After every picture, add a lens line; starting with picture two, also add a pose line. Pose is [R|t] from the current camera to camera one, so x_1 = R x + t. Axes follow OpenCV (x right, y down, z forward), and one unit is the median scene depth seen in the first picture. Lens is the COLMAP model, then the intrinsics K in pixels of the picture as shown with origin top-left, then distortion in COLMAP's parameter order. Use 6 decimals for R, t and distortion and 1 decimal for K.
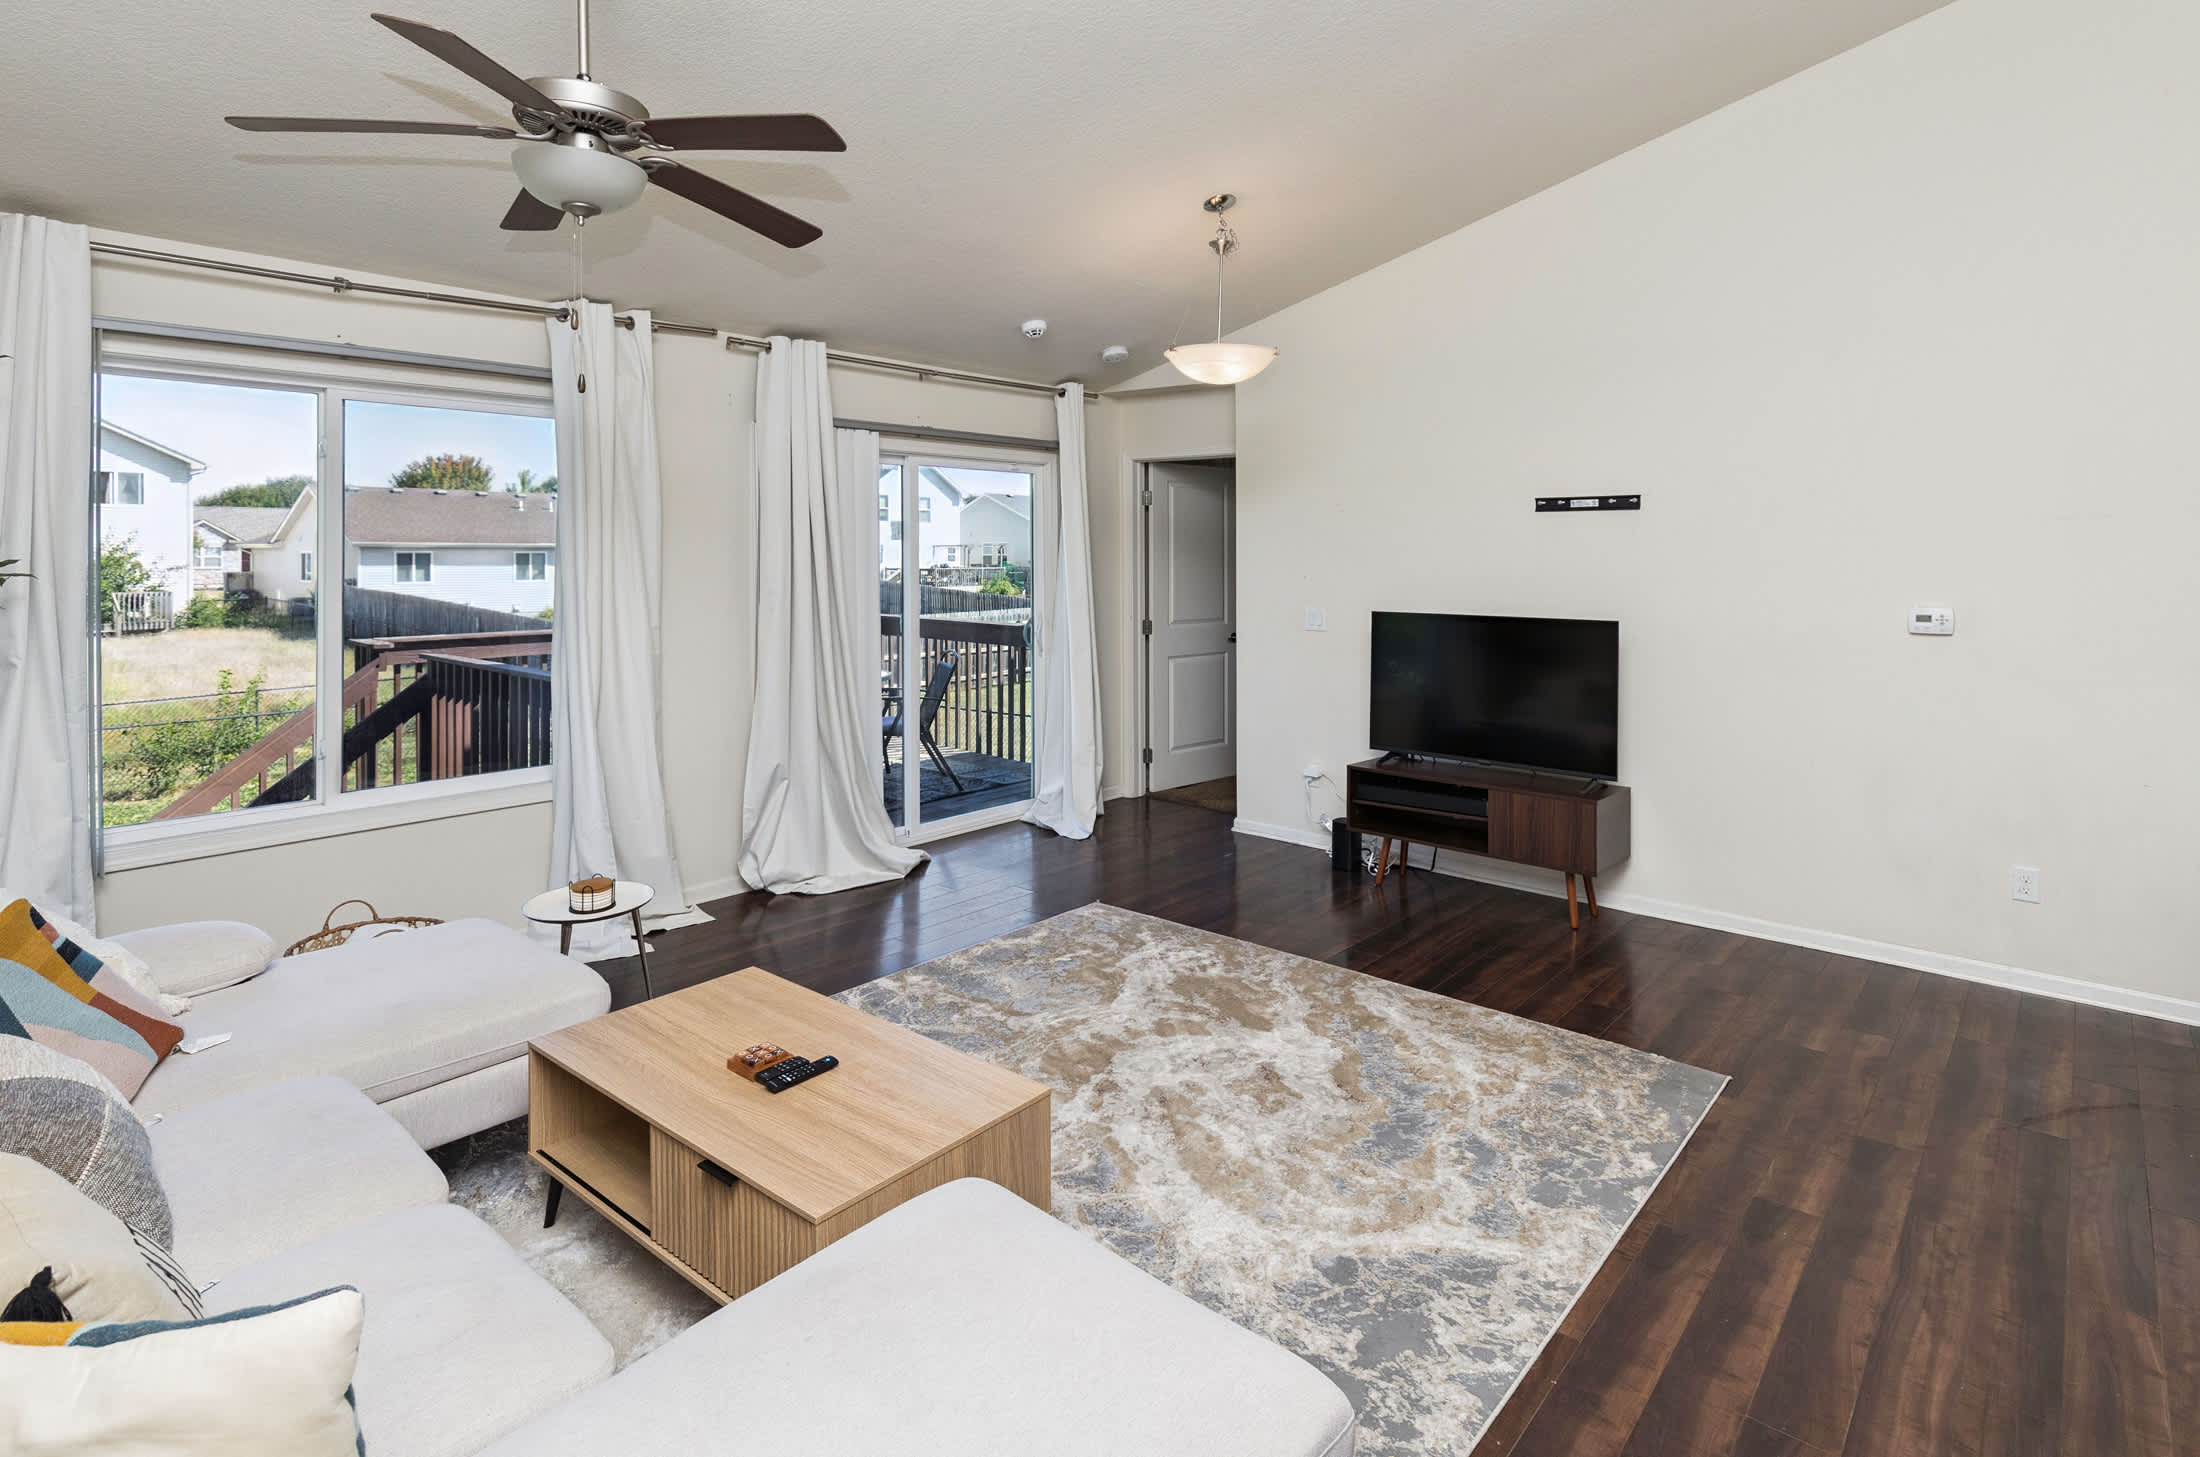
lens RADIAL K [[1149.3, 0, 1161.3], [0, 1149.3, 573.2], [0, 0, 1]] dist [0.013076, -0.003127]
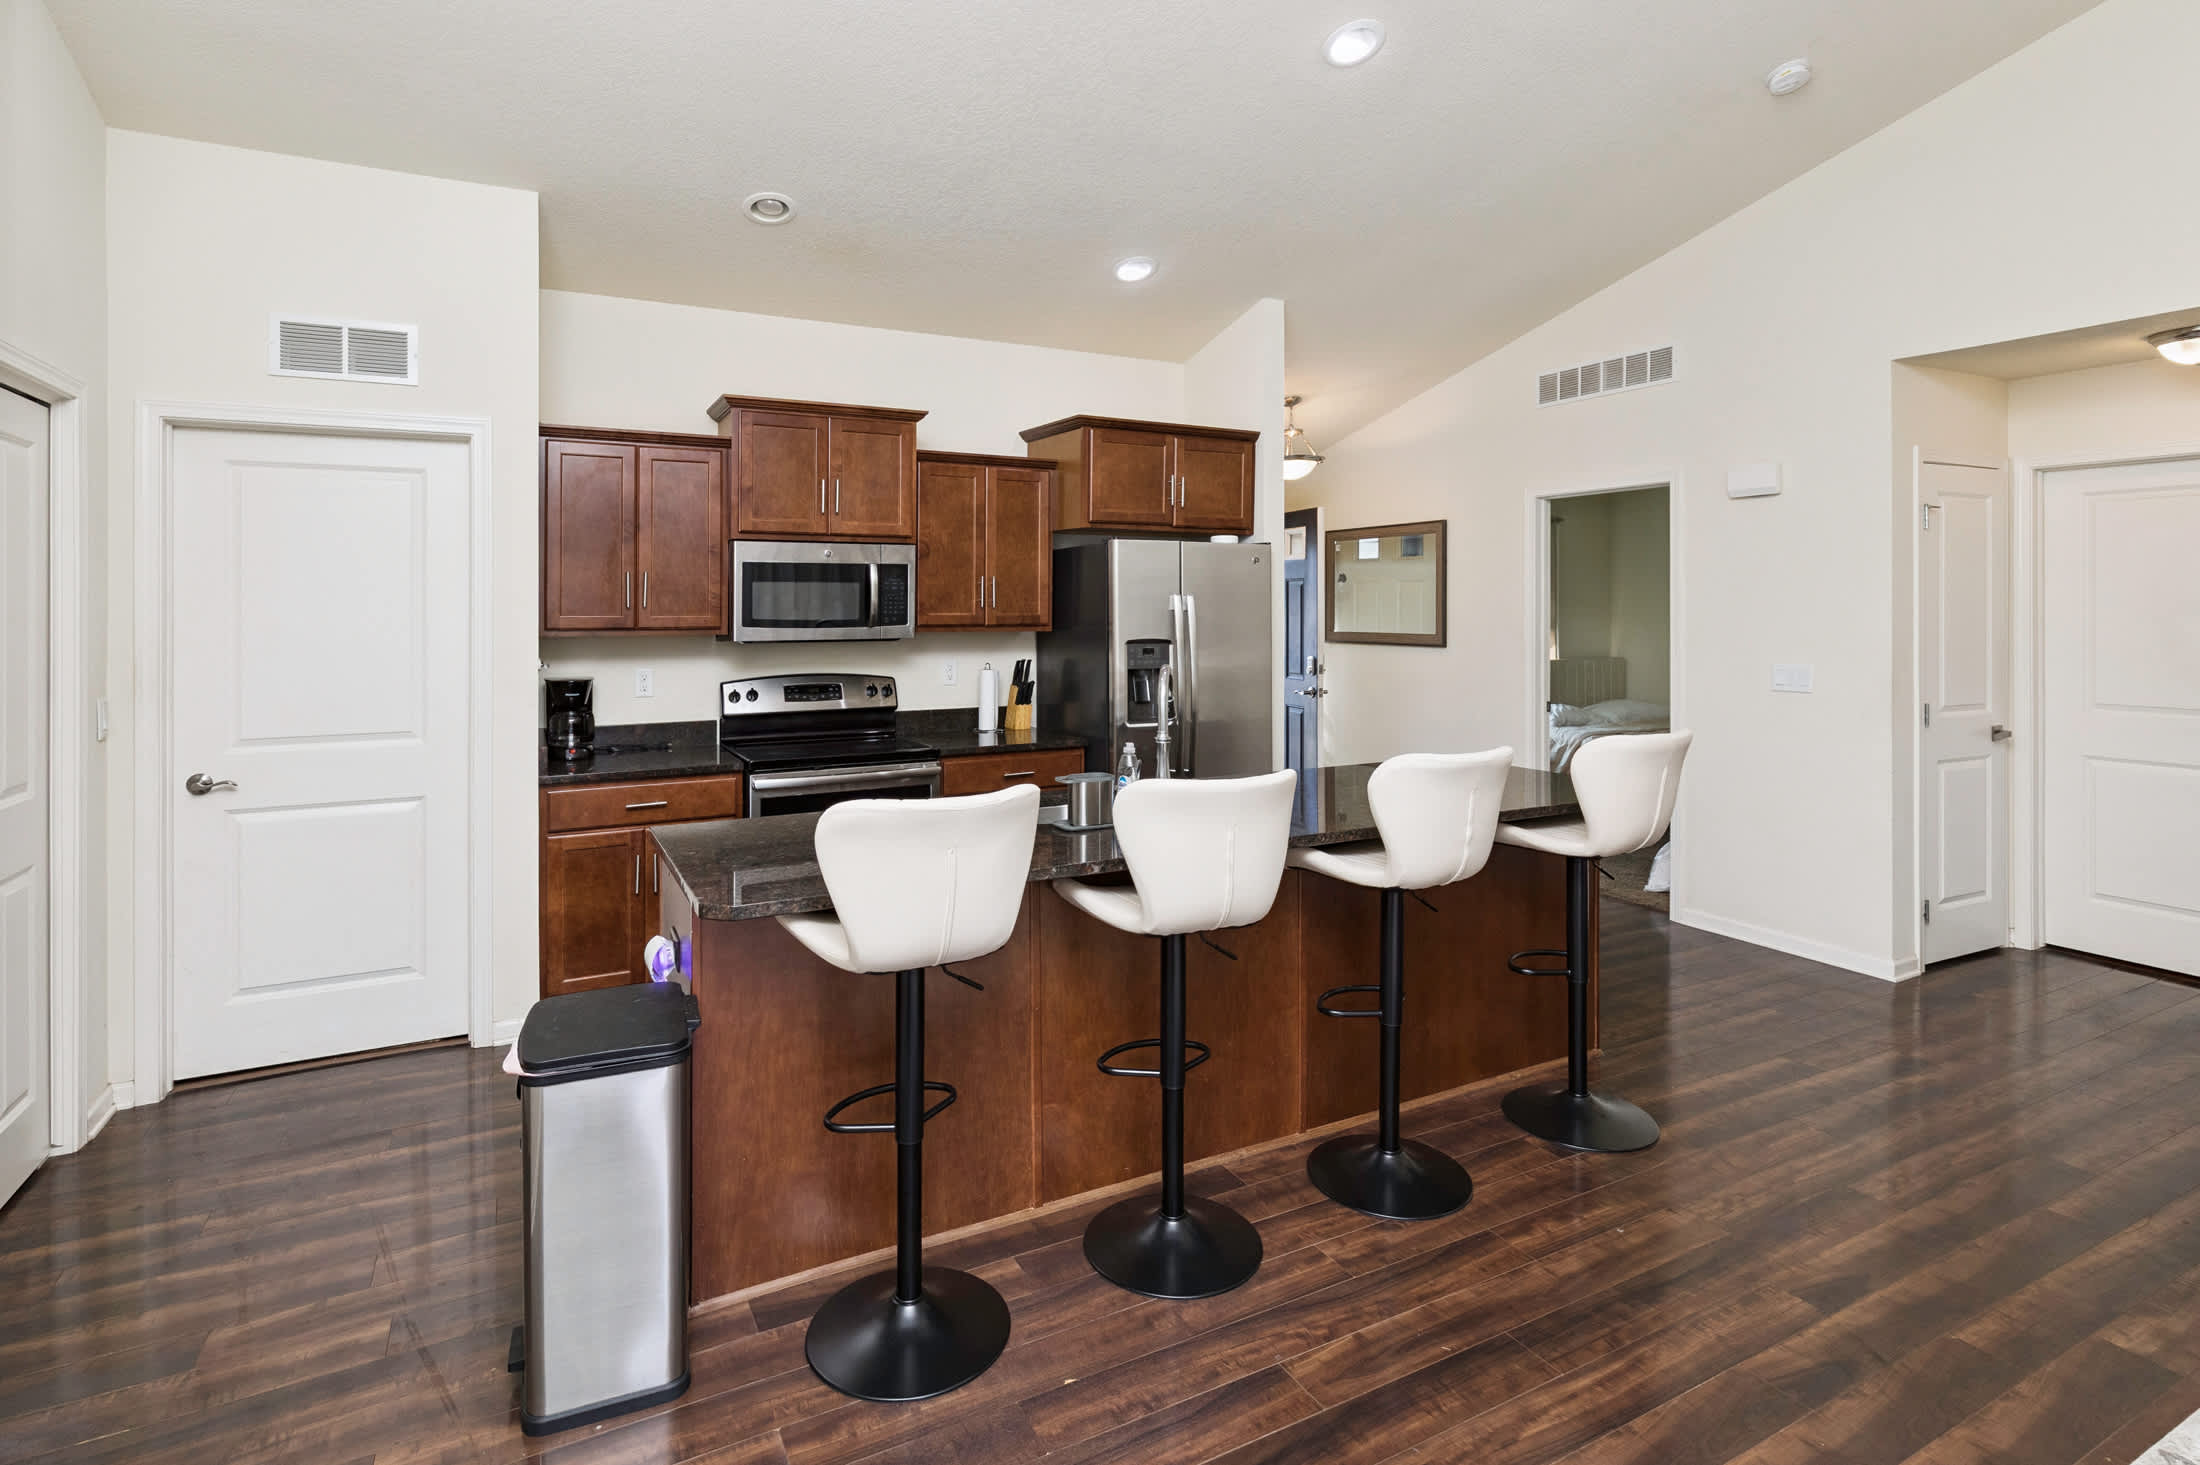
lens RADIAL K [[1076.1, 0, 1102.6], [0, 1076.1, 600.2], [0, 0, 1]] dist [0.000615, -0.002705]
pose [[-0.916366, 0.005656, 0.400301, 0.505939], [0.010337, 0.999901, 0.009535, -0.020000], [-0.400207, 0.012876, -0.916334, 1.546995]]
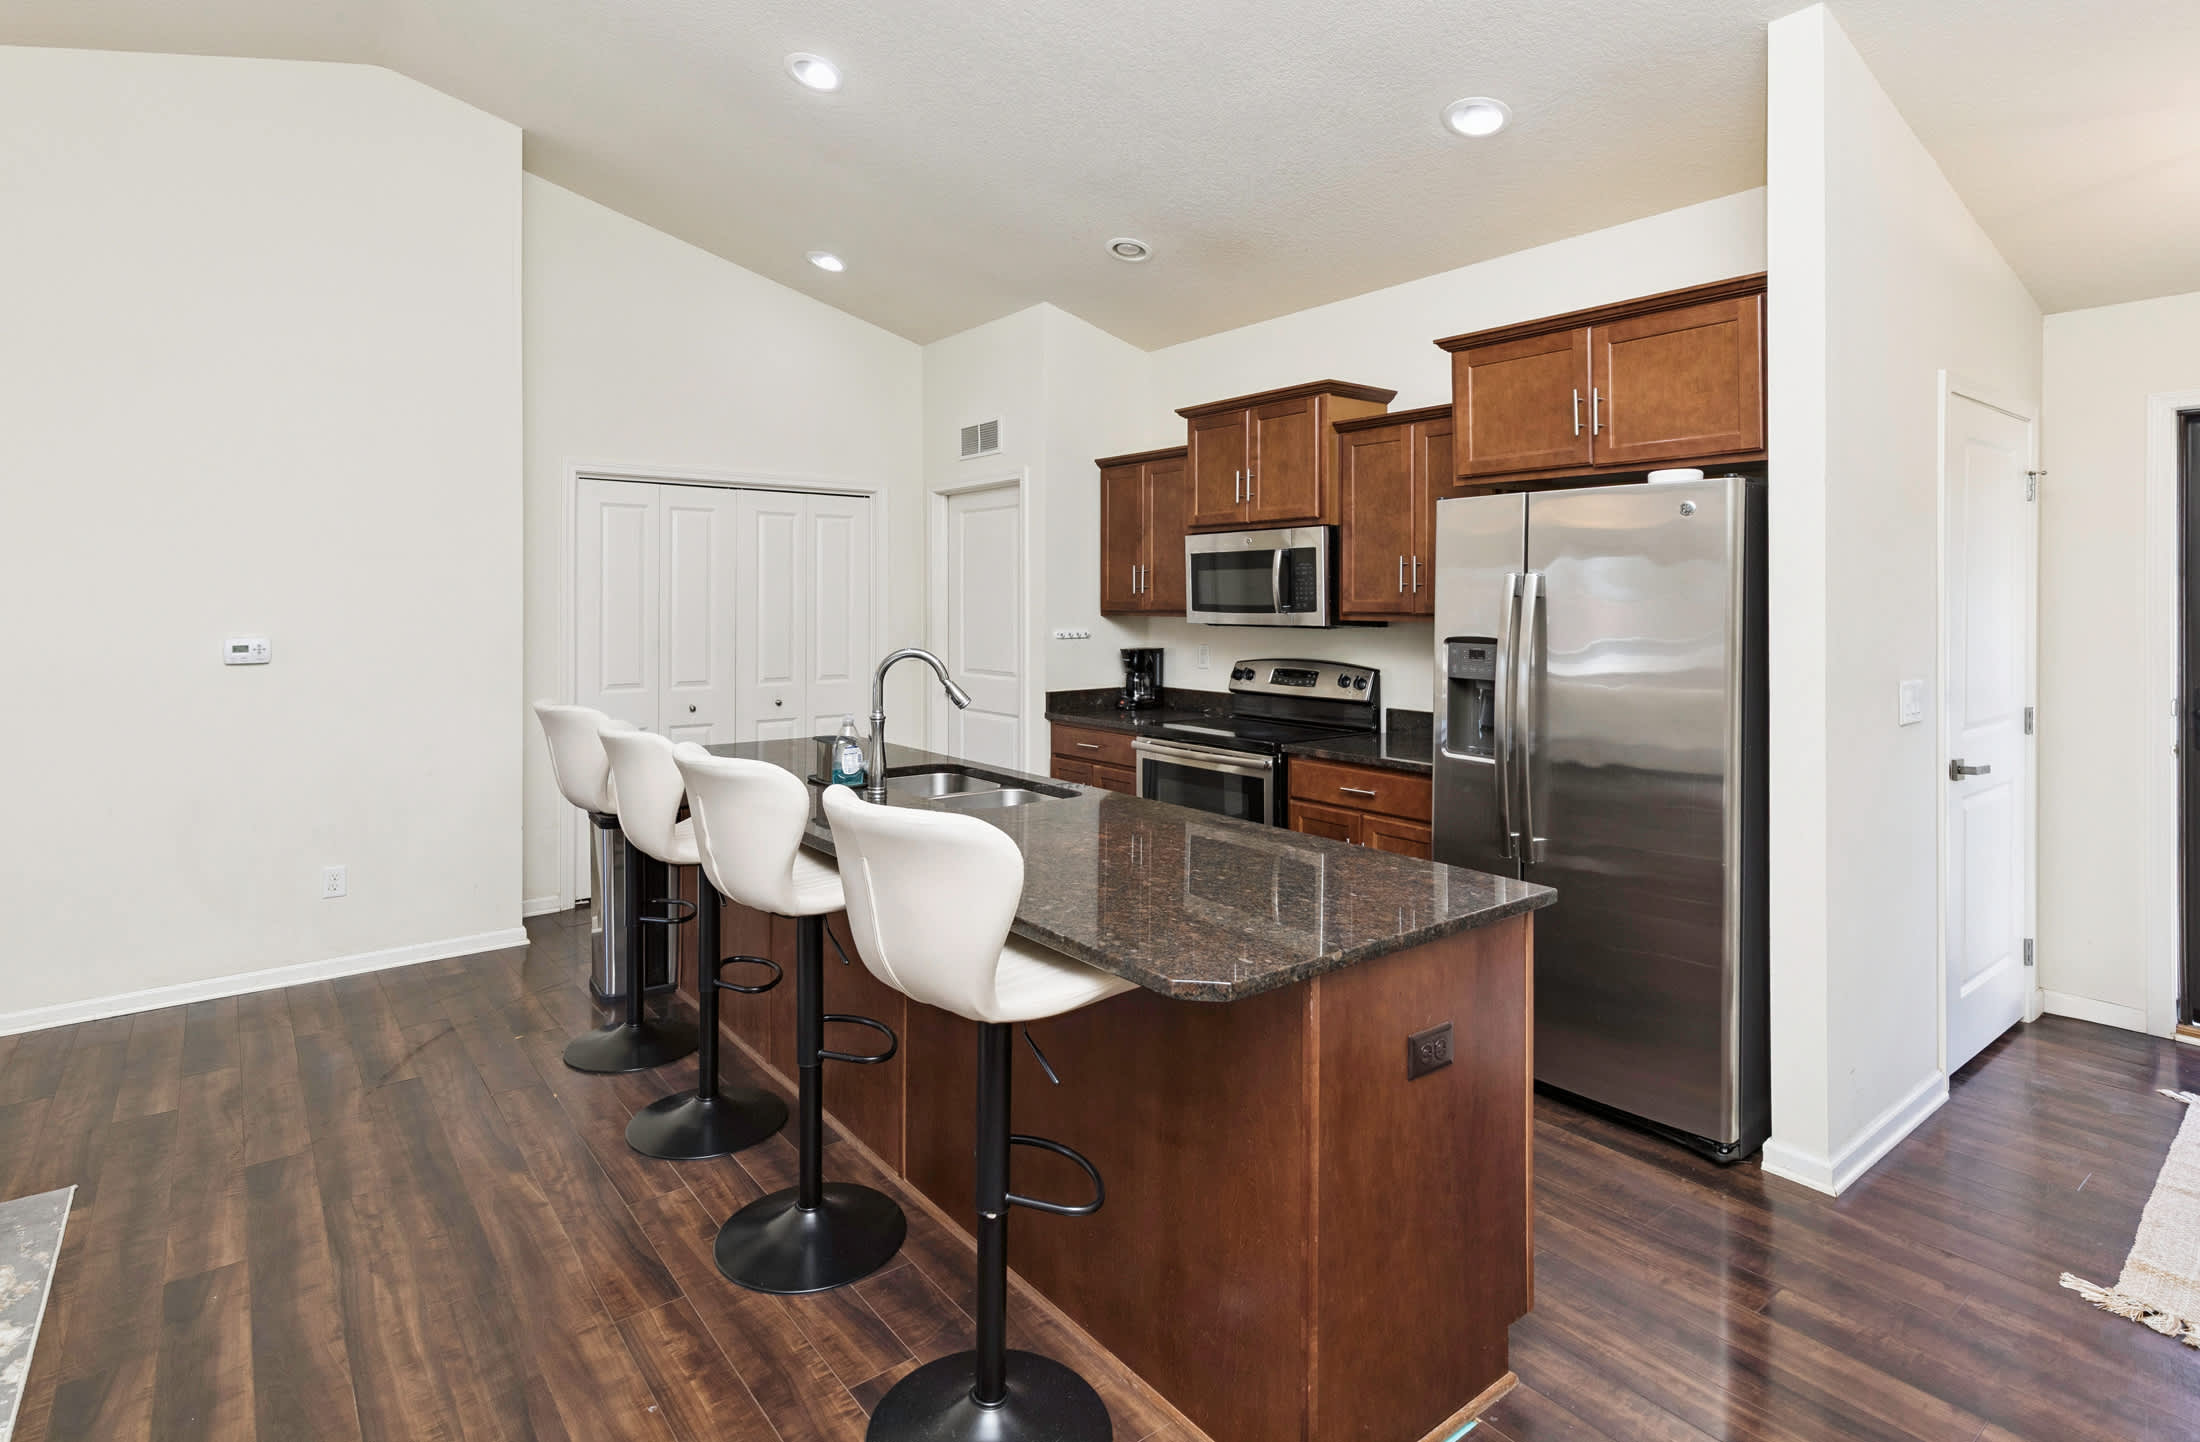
lens RADIAL K [[1057.2, 0, 1066.5], [0, 1057.2, 585.4], [0, 0, 1]] dist [-0.004455, 0.002944]
pose [[0.216681, 0.015248, 0.976123, -0.143591], [0.015288, 0.999702, -0.019010, 0.017574], [-0.976123, 0.019042, 0.216384, 0.116876]]
